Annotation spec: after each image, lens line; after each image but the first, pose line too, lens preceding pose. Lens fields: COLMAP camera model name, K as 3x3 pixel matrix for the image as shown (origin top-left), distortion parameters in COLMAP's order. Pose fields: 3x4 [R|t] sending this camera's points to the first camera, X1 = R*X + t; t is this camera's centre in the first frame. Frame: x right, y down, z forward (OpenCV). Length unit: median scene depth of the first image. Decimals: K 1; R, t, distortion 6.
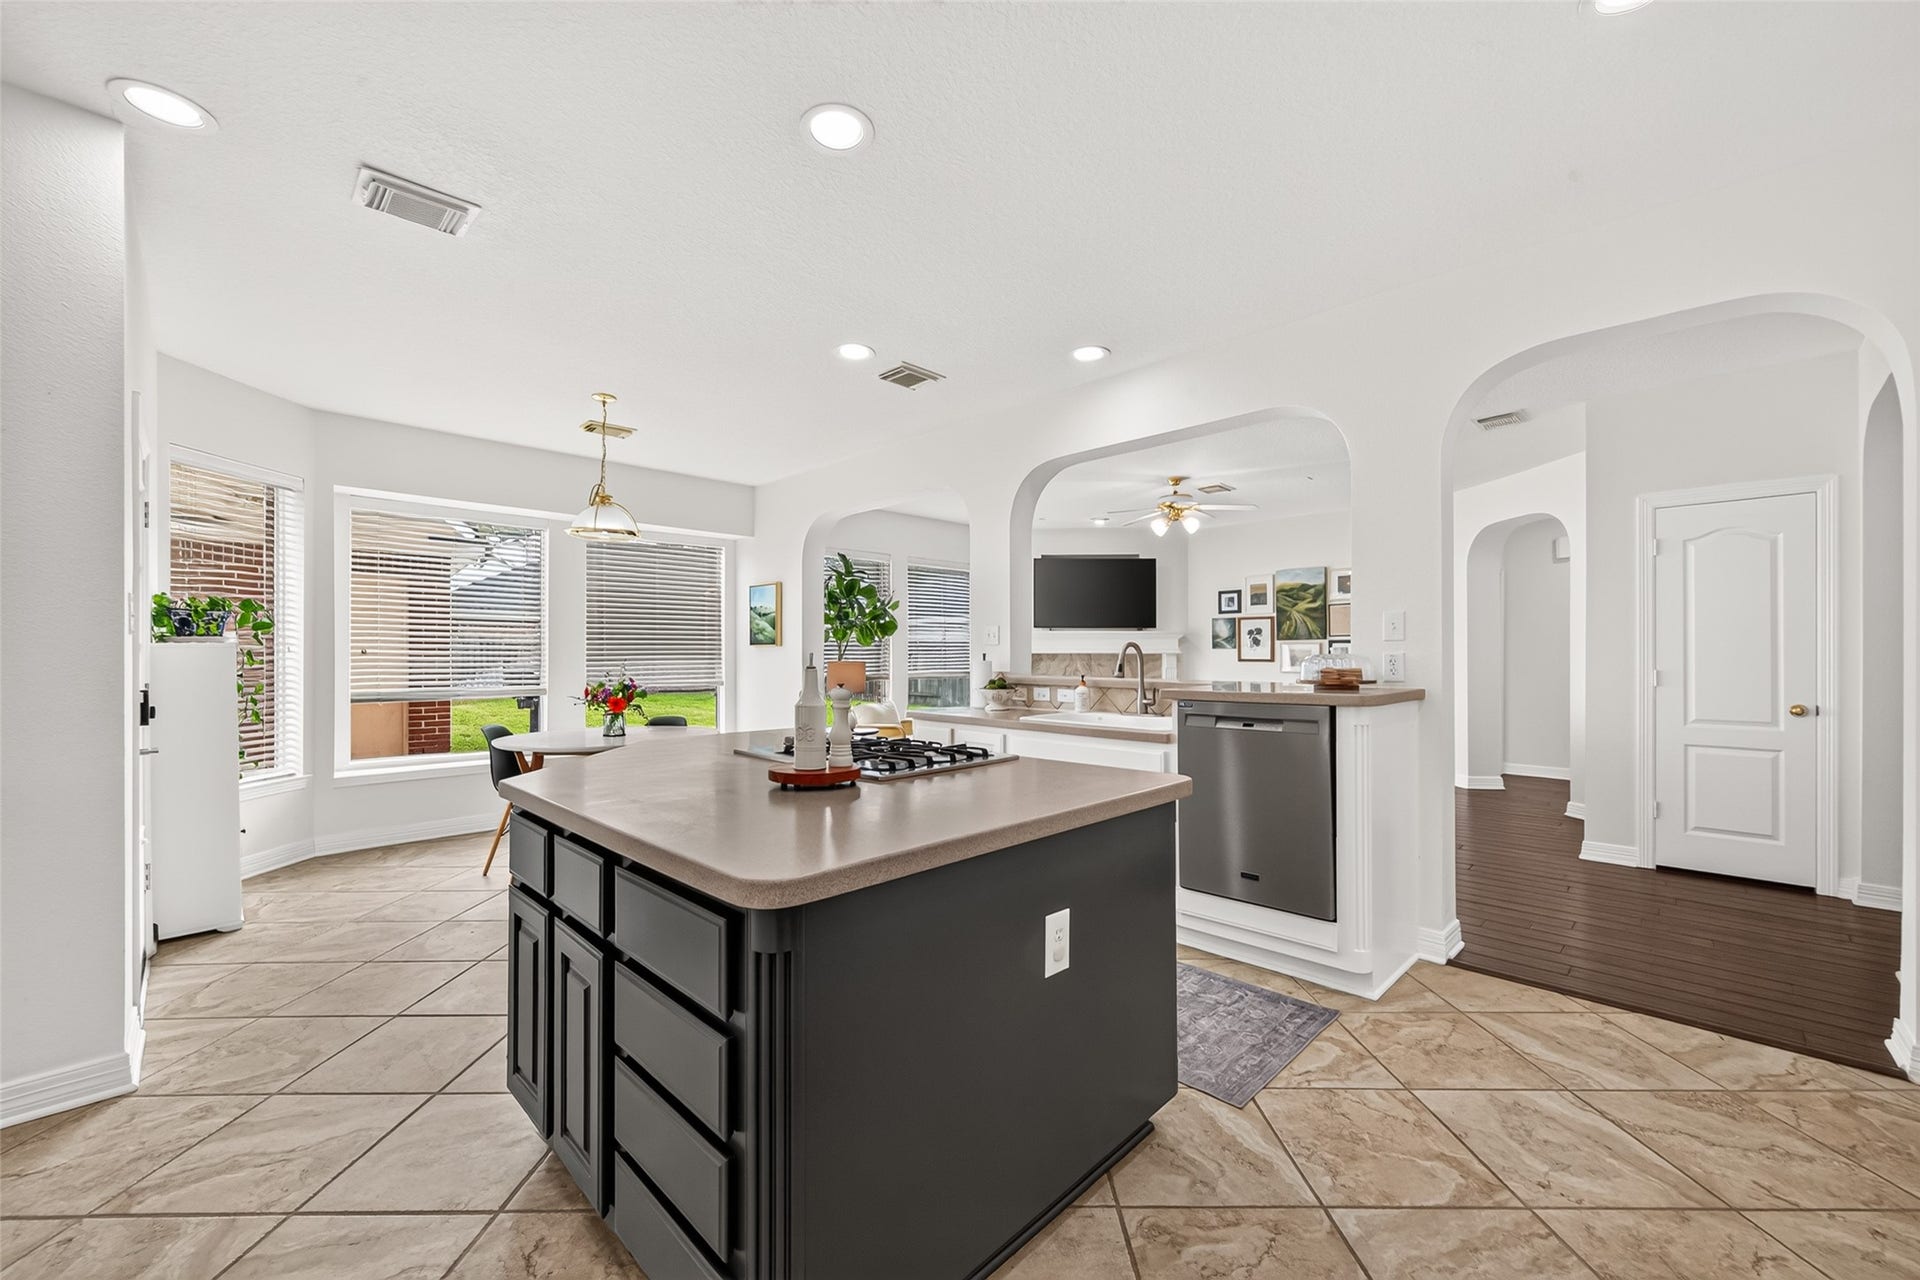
lens RADIAL K [[750.5, 0, 968.4], [0, 750.5, 651.5], [0, 0, 1]] dist [0.002515, -0.000131]
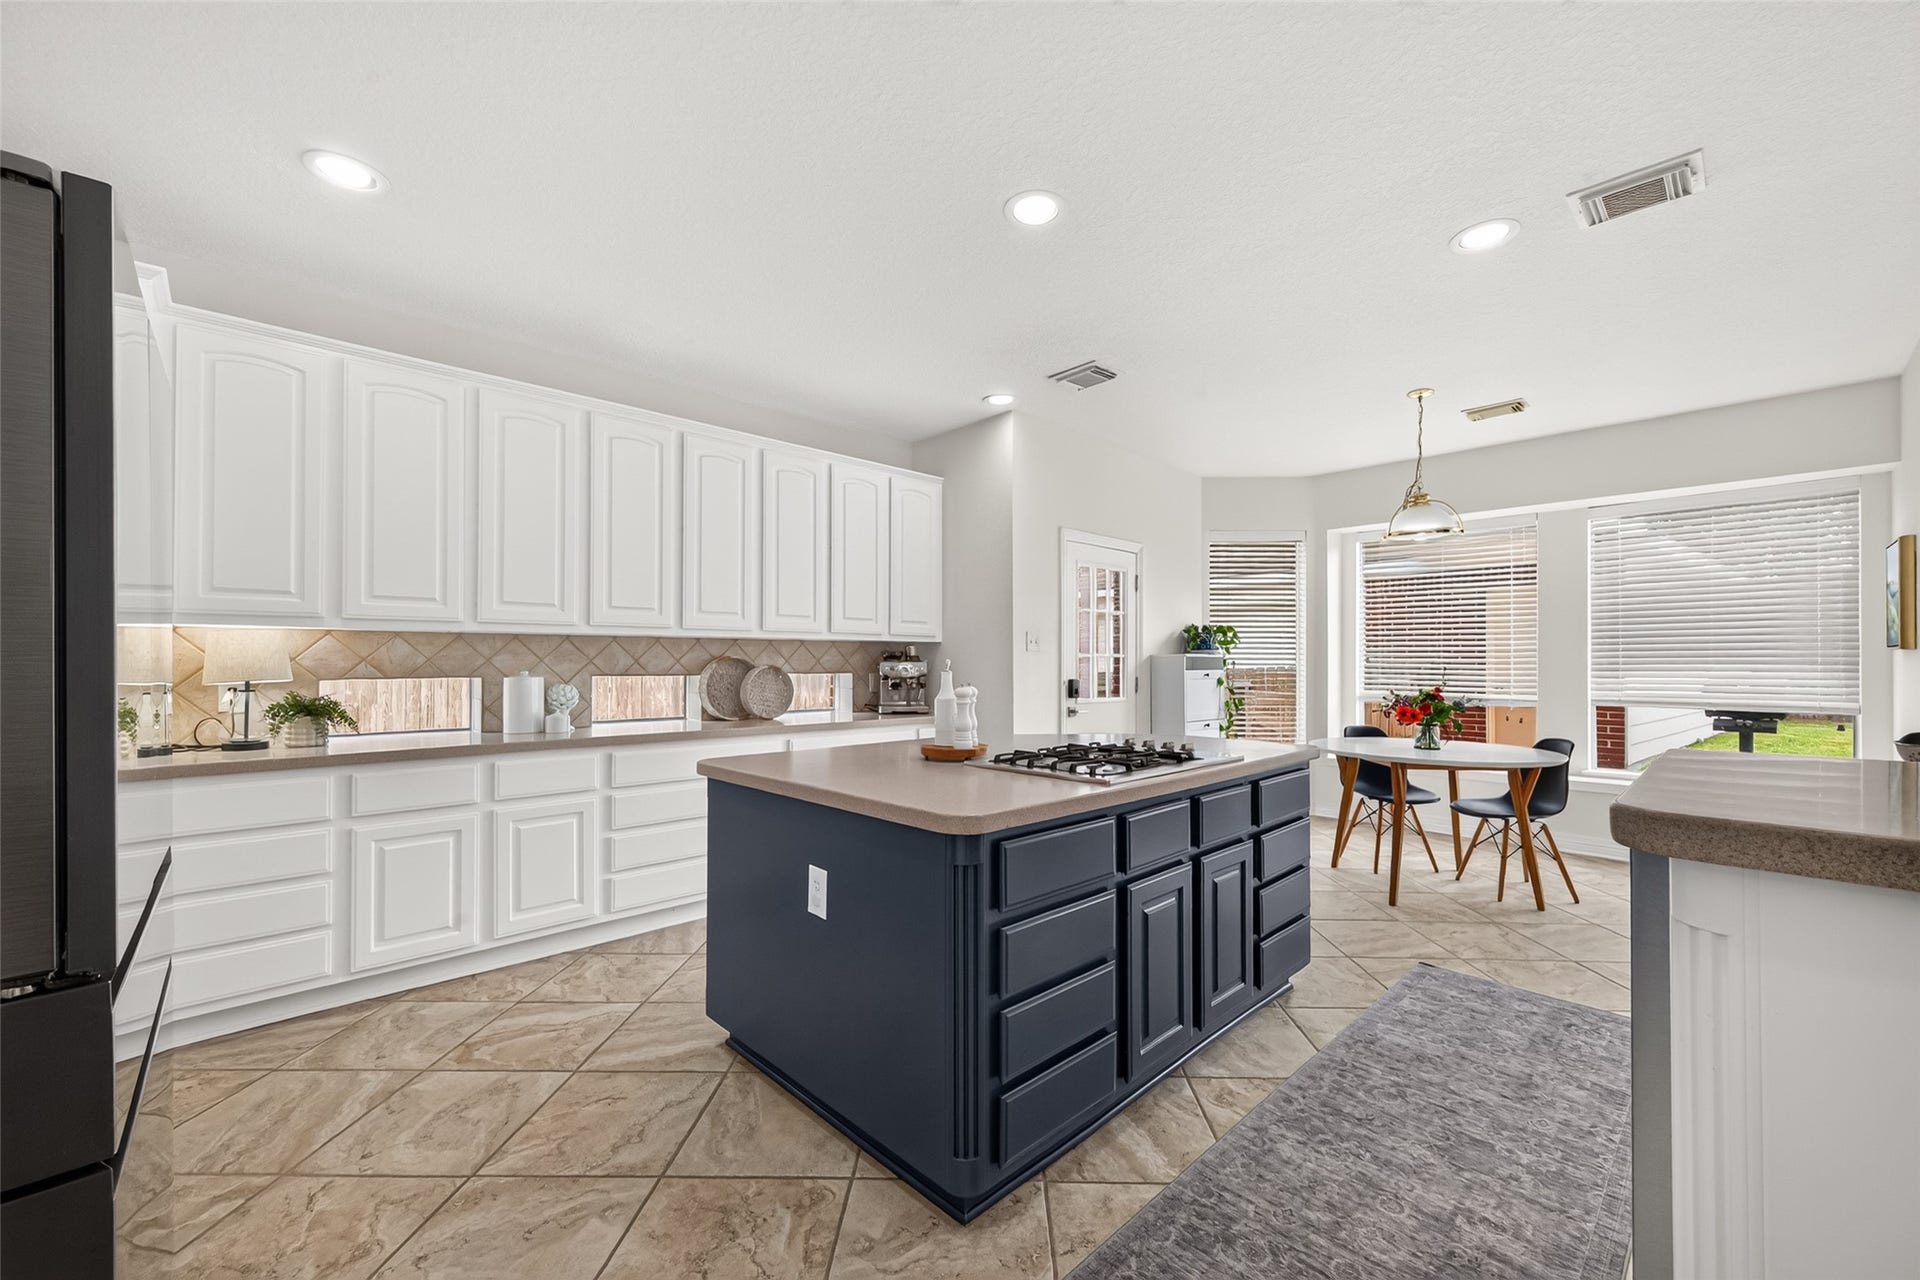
lens RADIAL K [[750.5, 0, 969.4], [0, 750.5, 652.9], [0, 0, 1]] dist [0.002515, -0.000131]
pose [[-0.018728, -0.010438, -0.999770, 1.312290], [0.001211, 0.999945, -0.010462, 0.003567], [0.999824, -0.001407, -0.018714, 1.225395]]
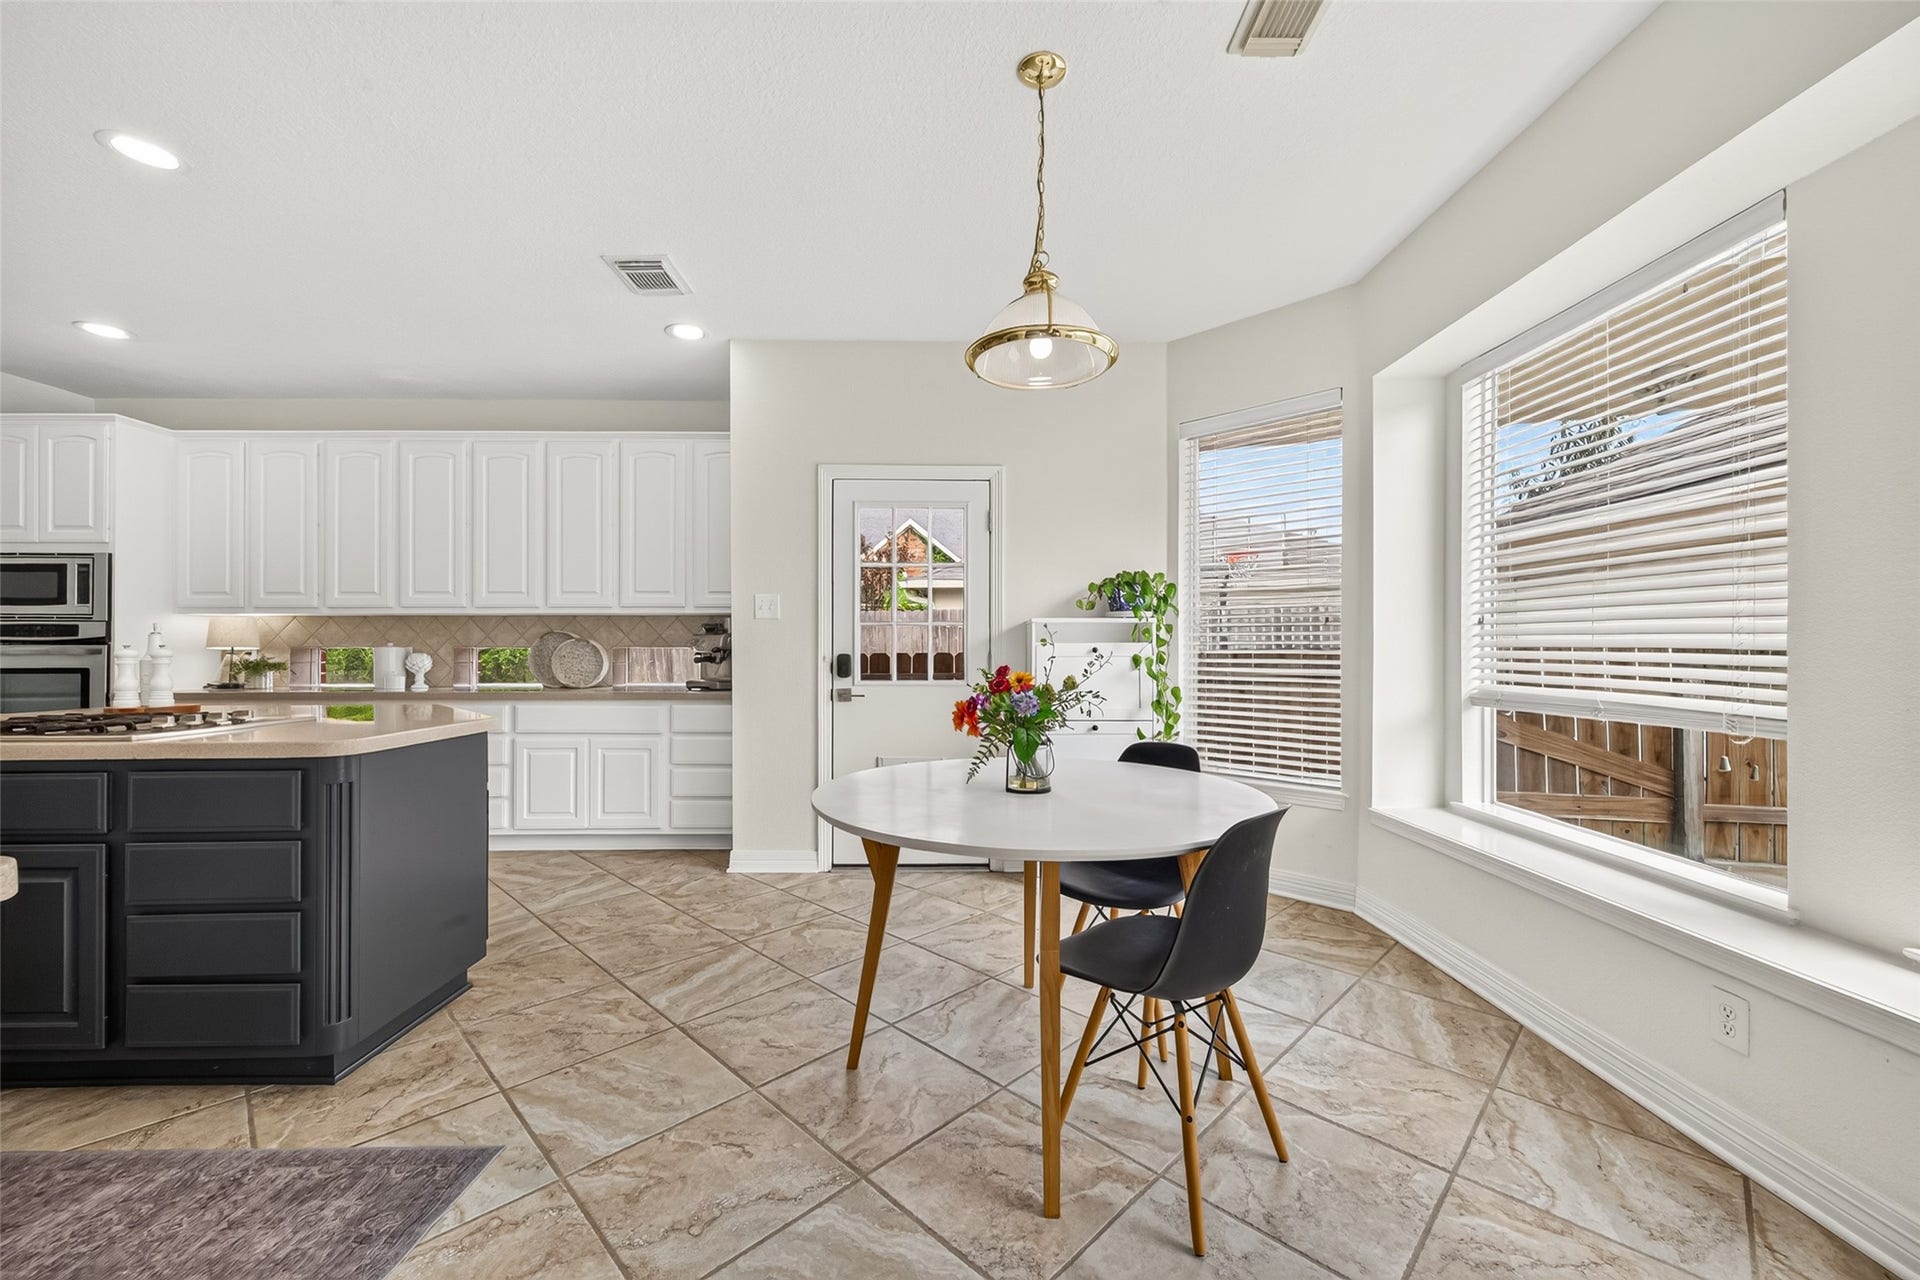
lens RADIAL K [[750.5, 0, 962.1], [0, 750.5, 638.1], [0, 0, 1]] dist [0.002515, -0.000131]
pose [[-0.695848, 0.003066, -0.718183, -0.280025], [0.006909, 0.999973, -0.002425, 0.036915], [0.718156, -0.006650, -0.695850, 3.548446]]
